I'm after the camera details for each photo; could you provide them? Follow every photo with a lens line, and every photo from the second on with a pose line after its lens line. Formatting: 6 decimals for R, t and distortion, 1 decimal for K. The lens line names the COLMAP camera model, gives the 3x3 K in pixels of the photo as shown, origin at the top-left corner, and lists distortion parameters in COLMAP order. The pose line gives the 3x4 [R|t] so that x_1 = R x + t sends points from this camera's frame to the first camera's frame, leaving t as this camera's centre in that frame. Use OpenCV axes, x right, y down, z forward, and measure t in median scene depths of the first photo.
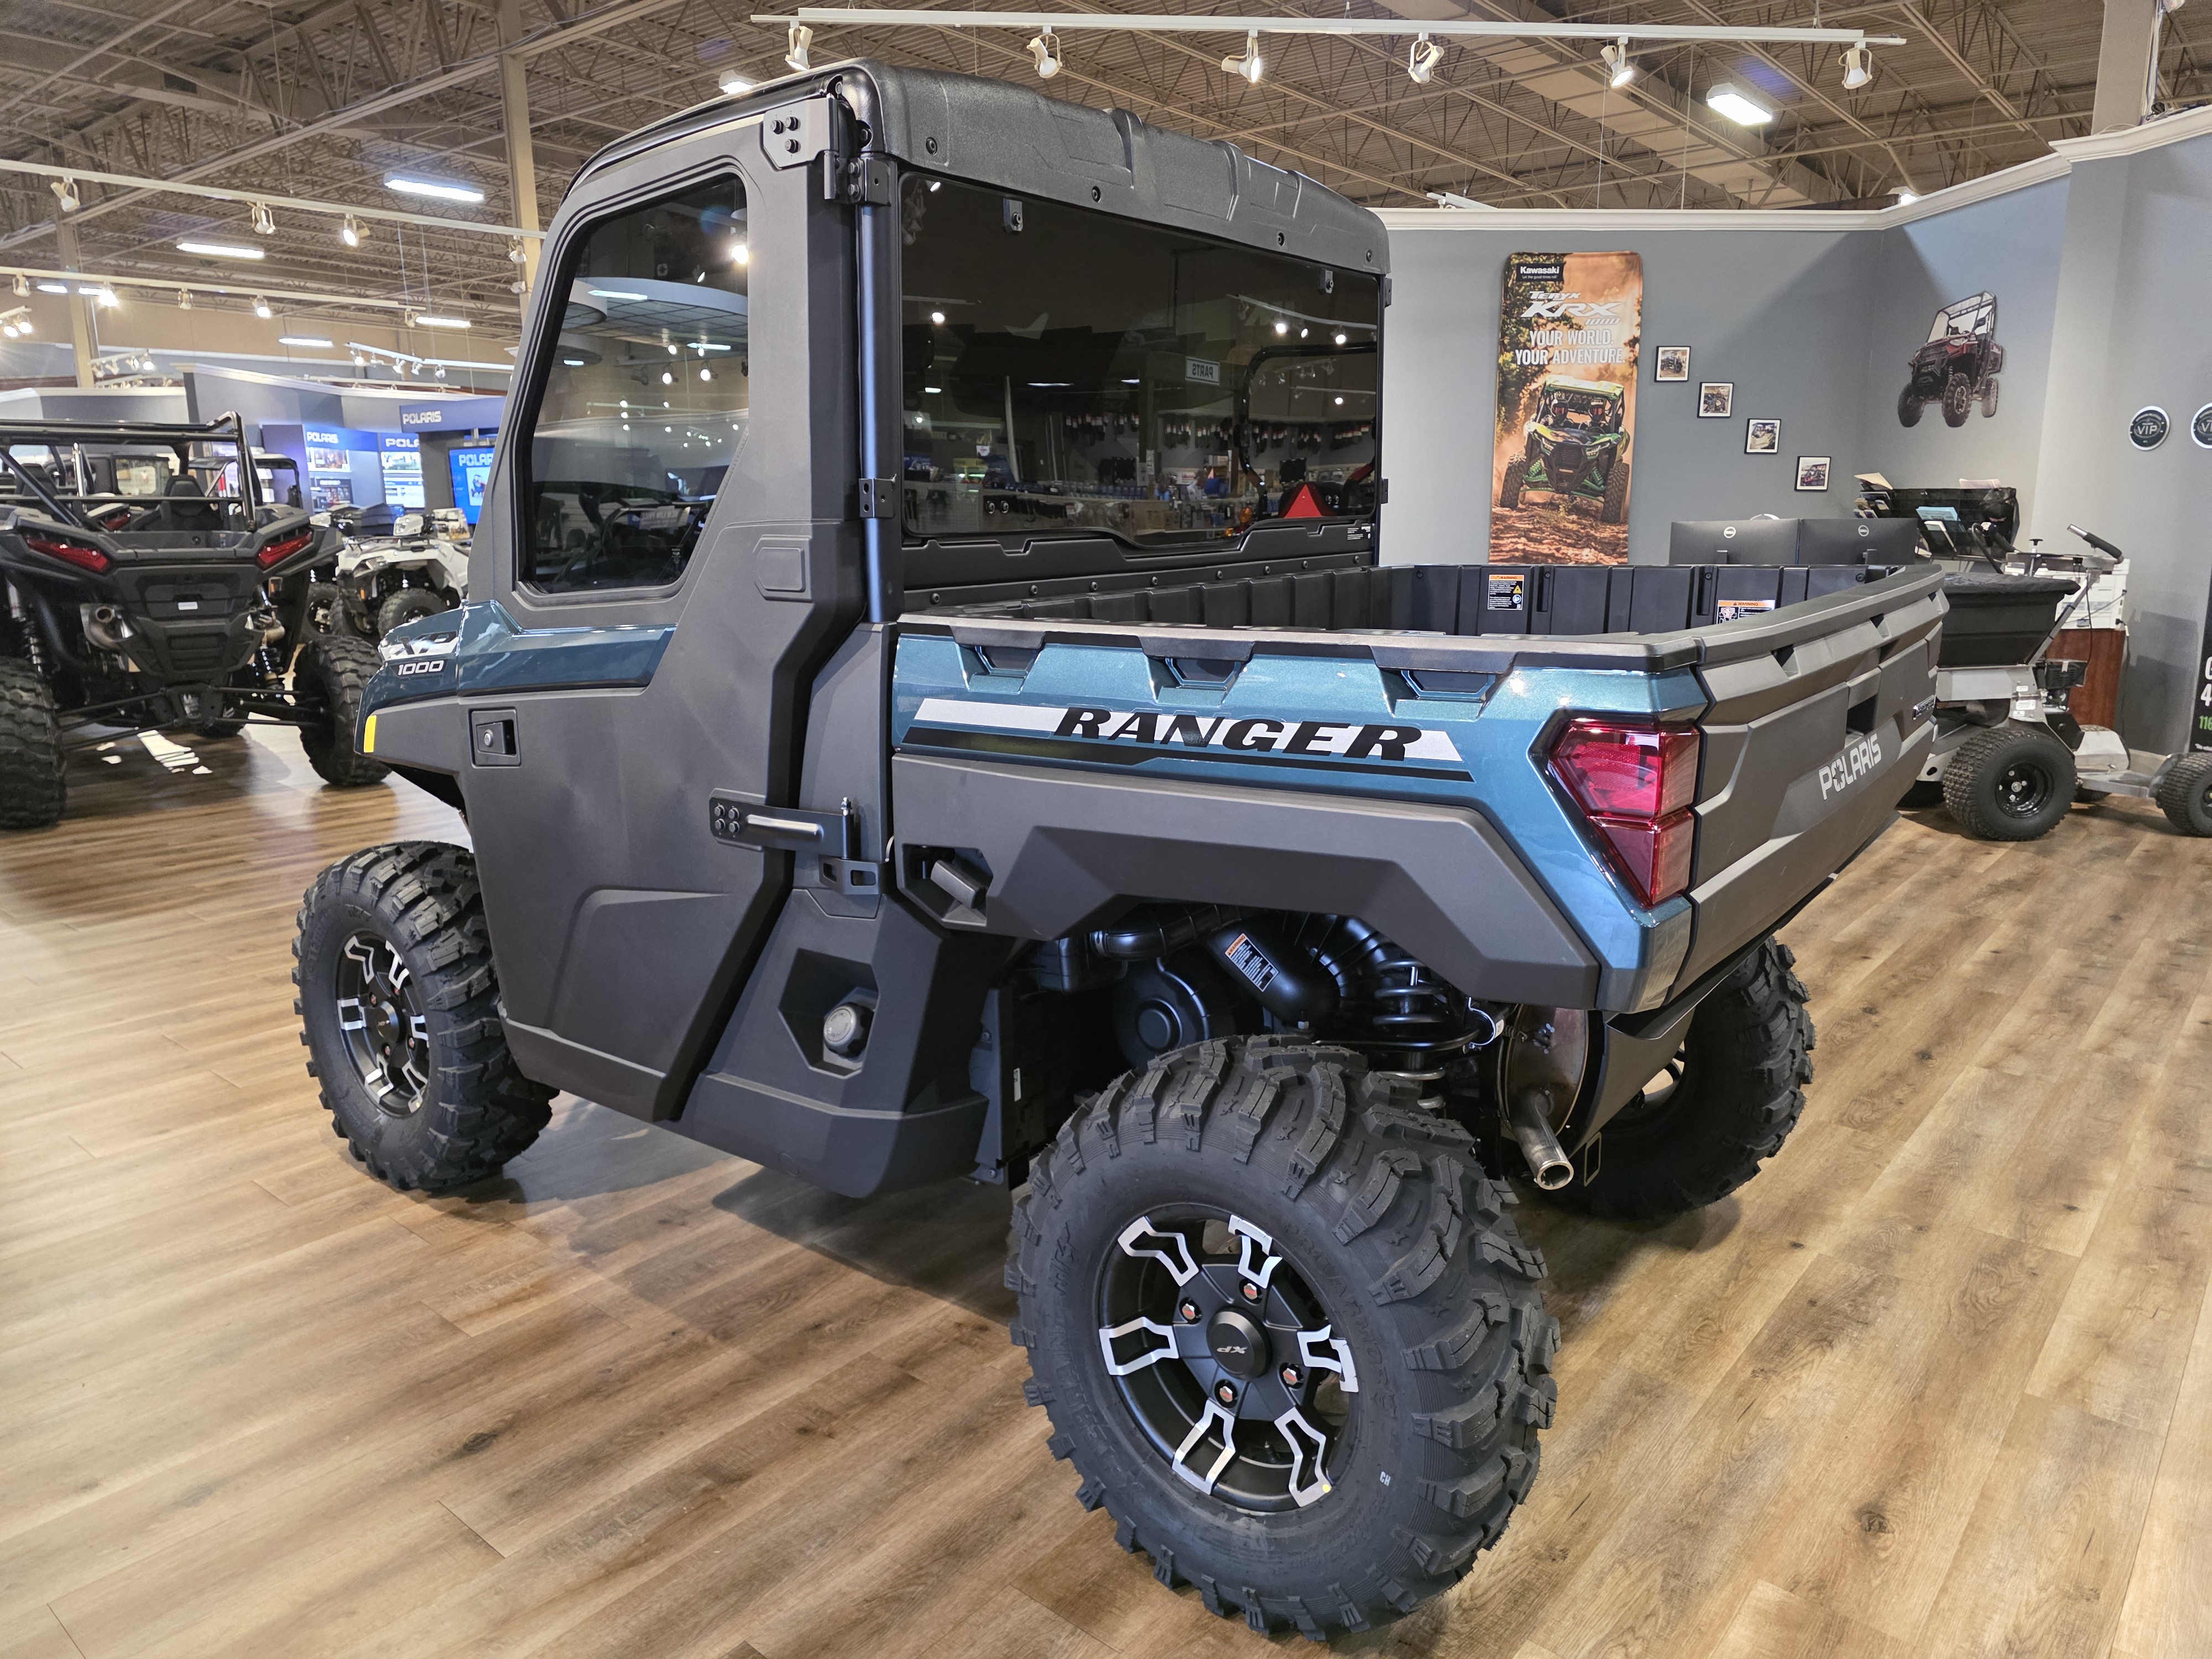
lens RADIAL K [[1455.9, 0, 1151.5], [0, 1455.9, 816.5], [0, 0, 1]] dist [0.049586, -0.040377]
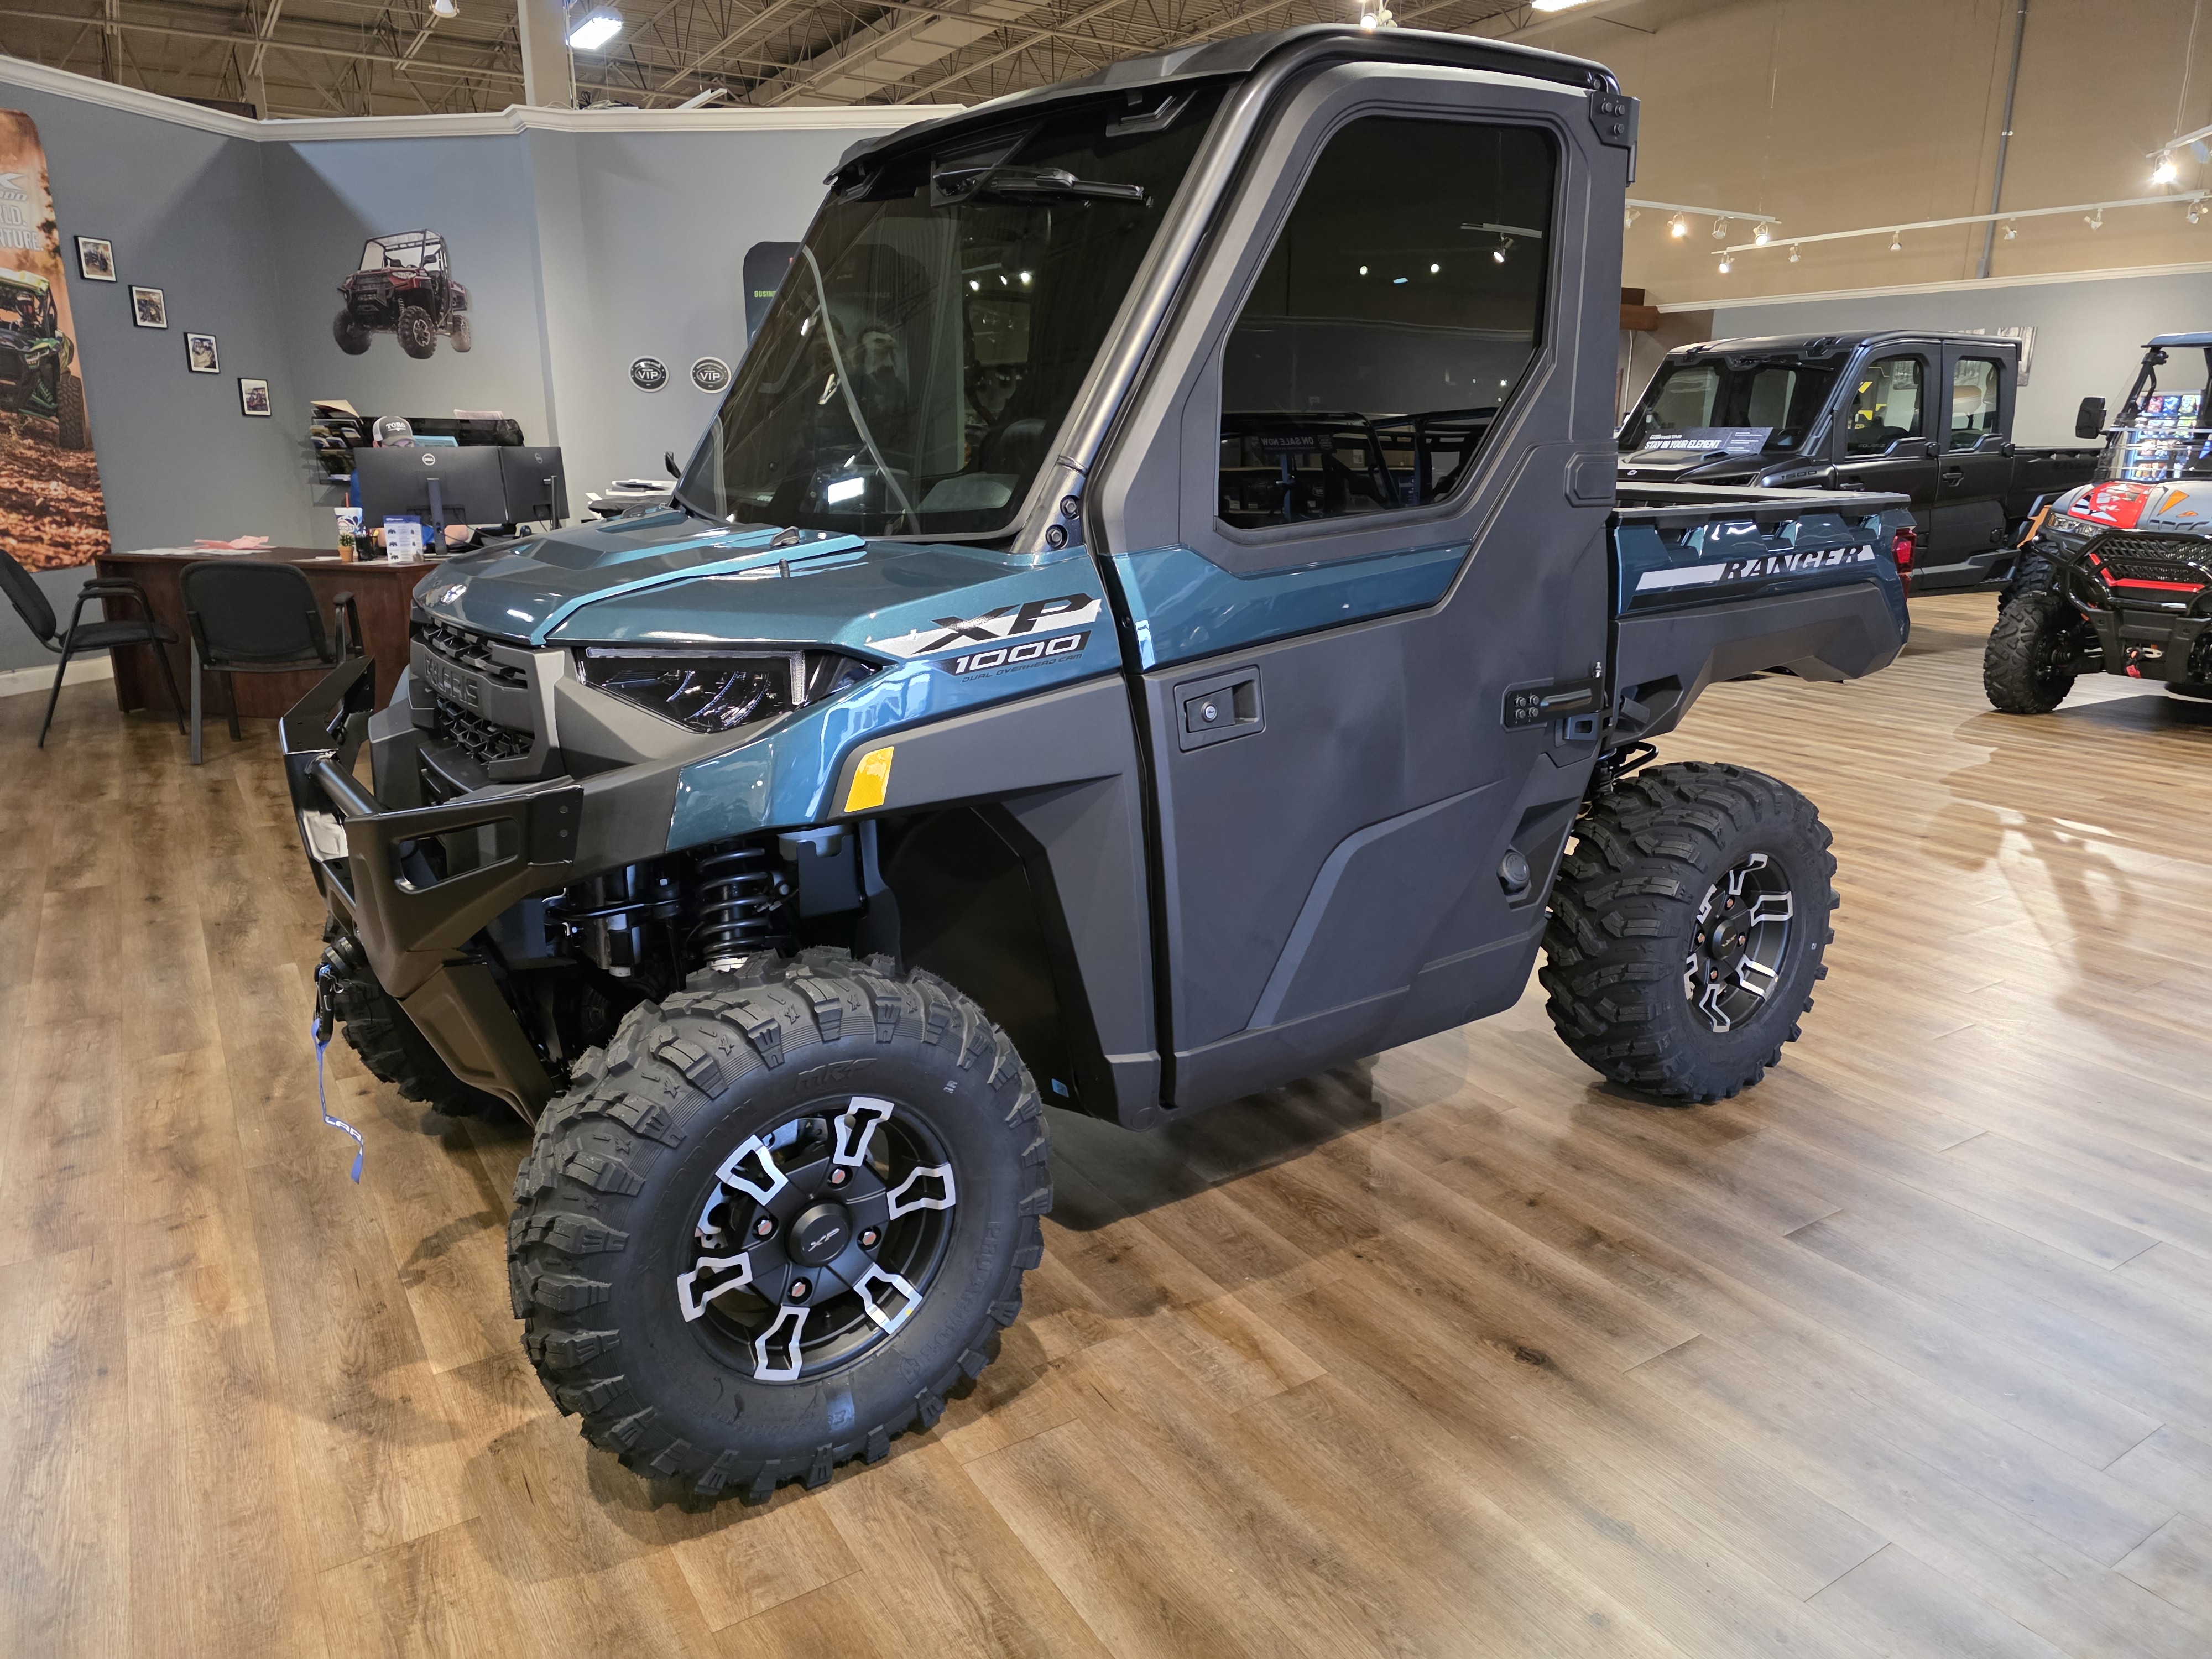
lens RADIAL K [[1455.9, 0, 1117.0], [0, 1455.9, 825.9], [0, 0, 1]] dist [0.049586, -0.040377]
pose [[0.314612, -0.237251, 0.919093, -1.024048], [0.190281, 0.964370, 0.183804, -0.125593], [-0.929953, 0.117059, 0.348547, 0.638547]]
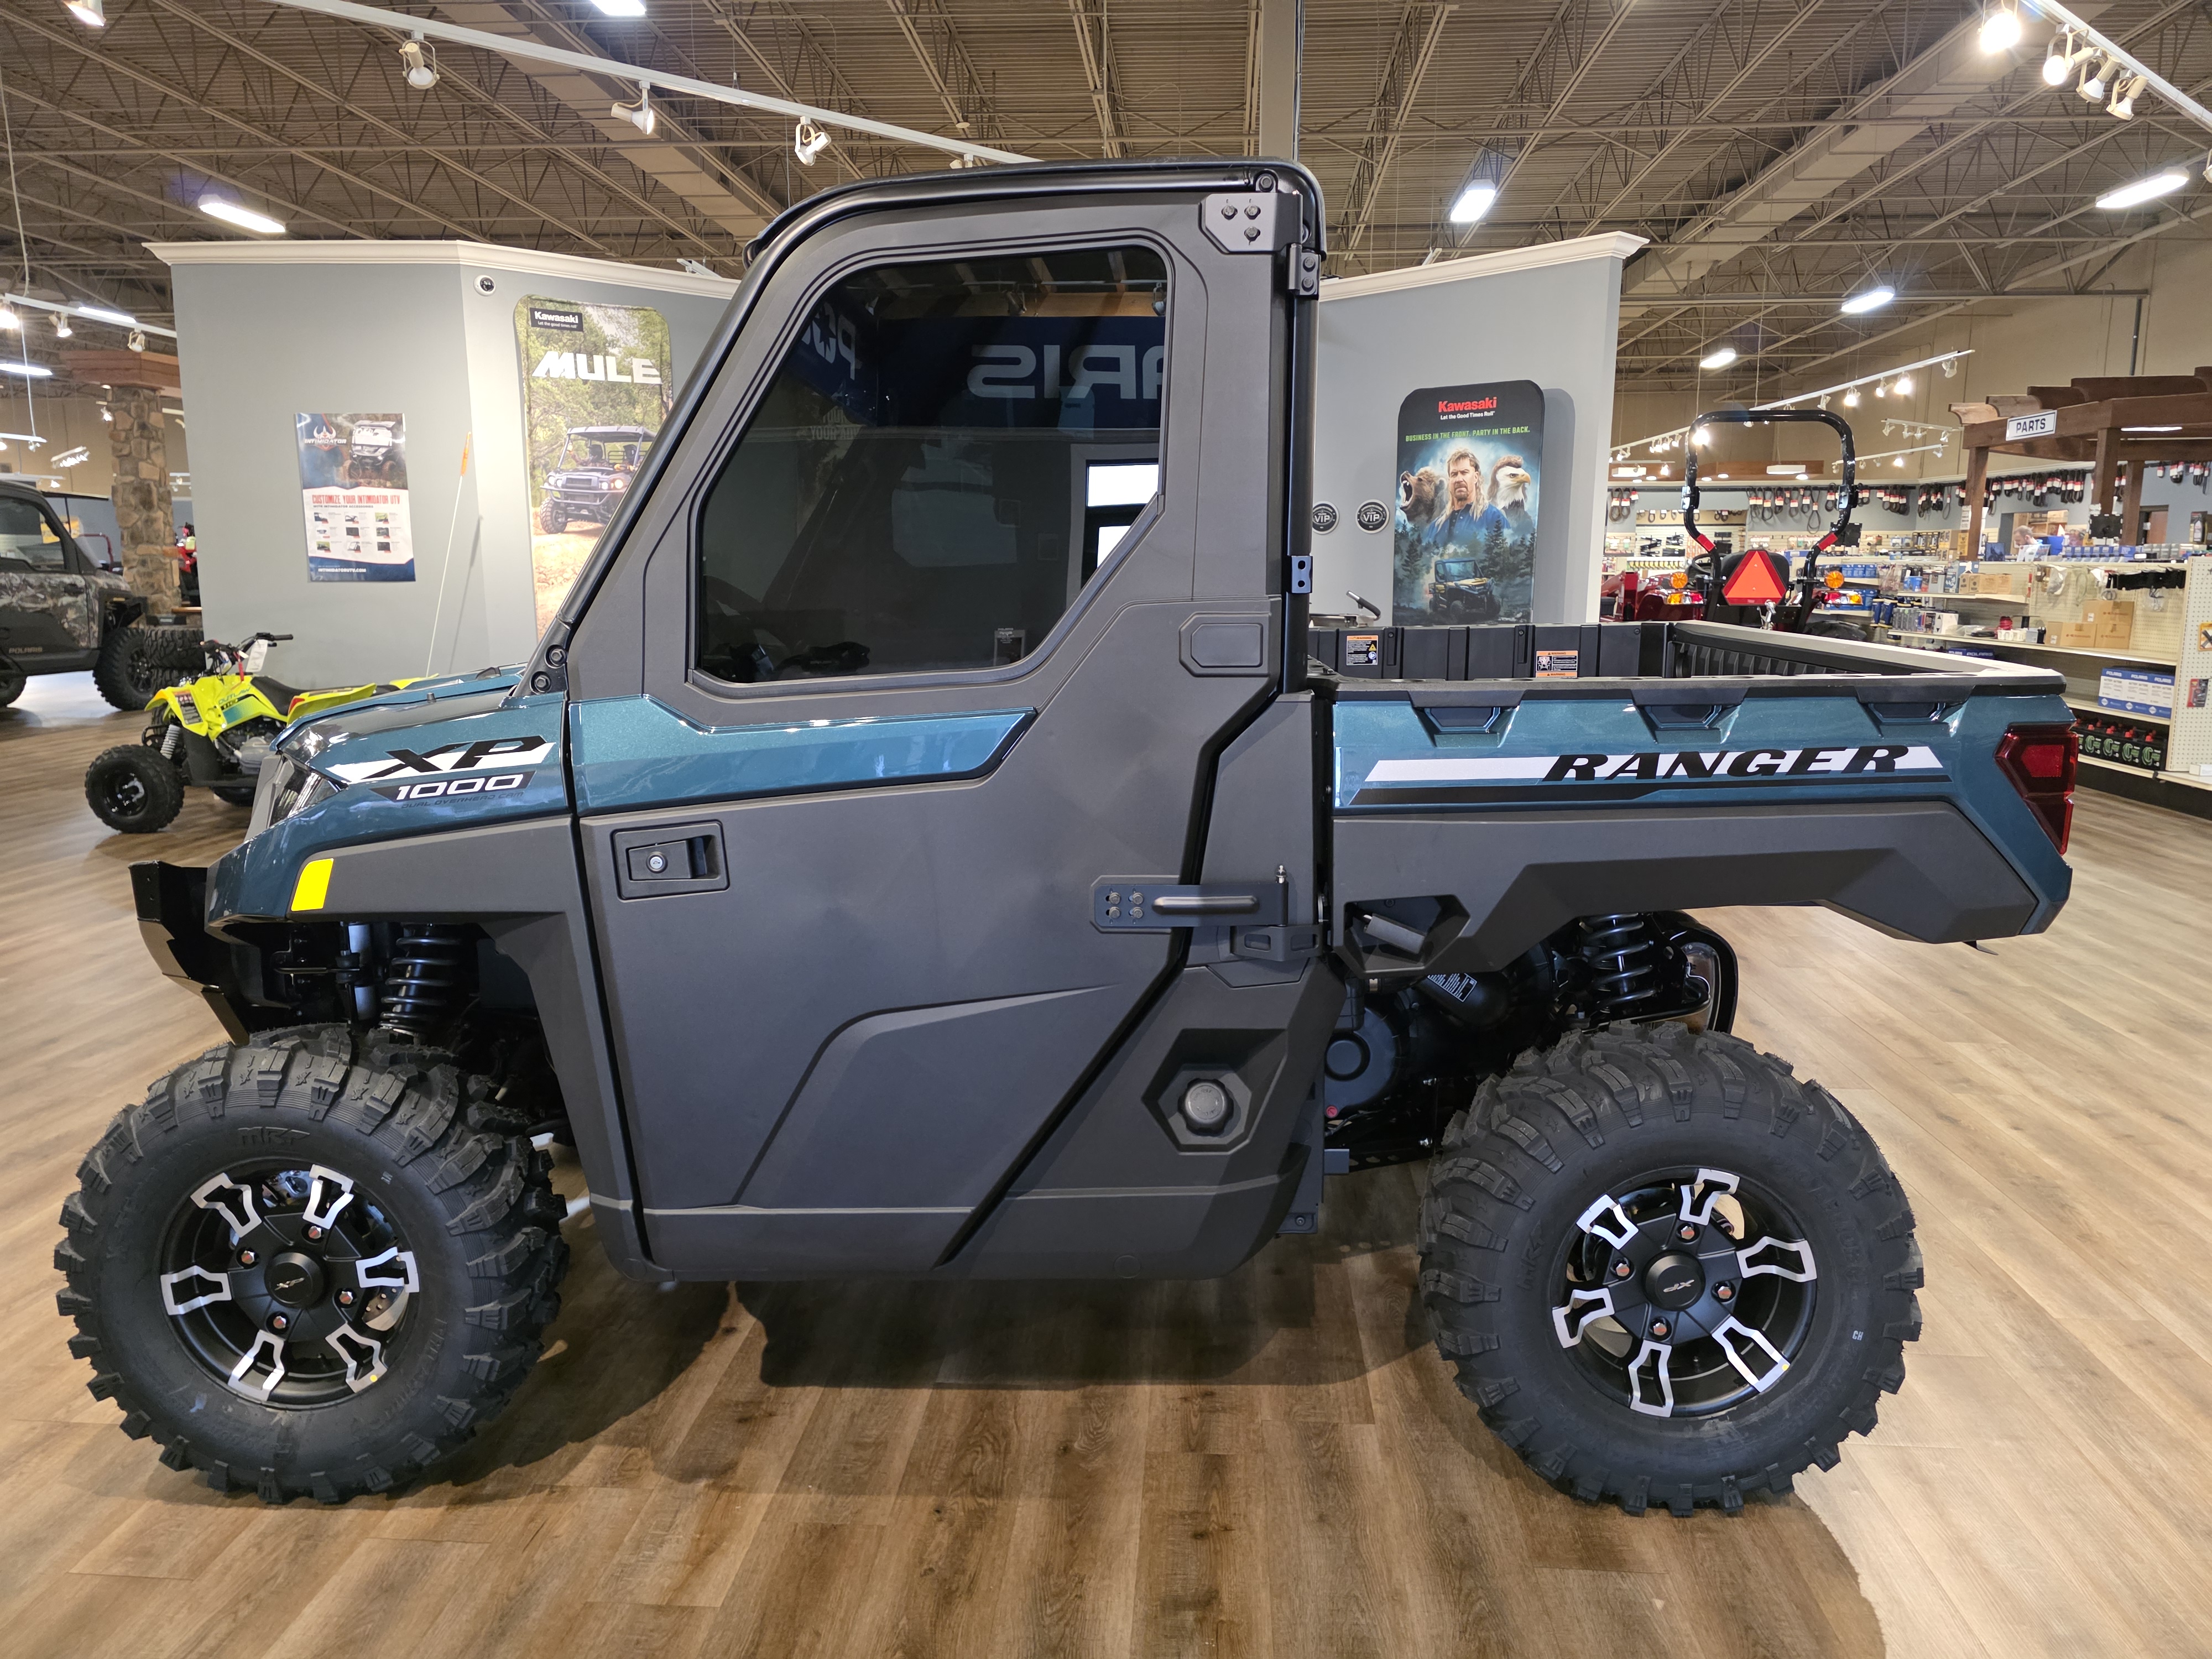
lens RADIAL K [[1455.9, 0, 1124.6], [0, 1455.9, 807.5], [0, 0, 1]] dist [0.049586, -0.040377]
pose [[0.815395, -0.090366, 0.571808, -0.580436], [0.117465, 0.993021, -0.010573, -0.036672], [-0.566862, 0.075789, 0.820319, 0.151641]]
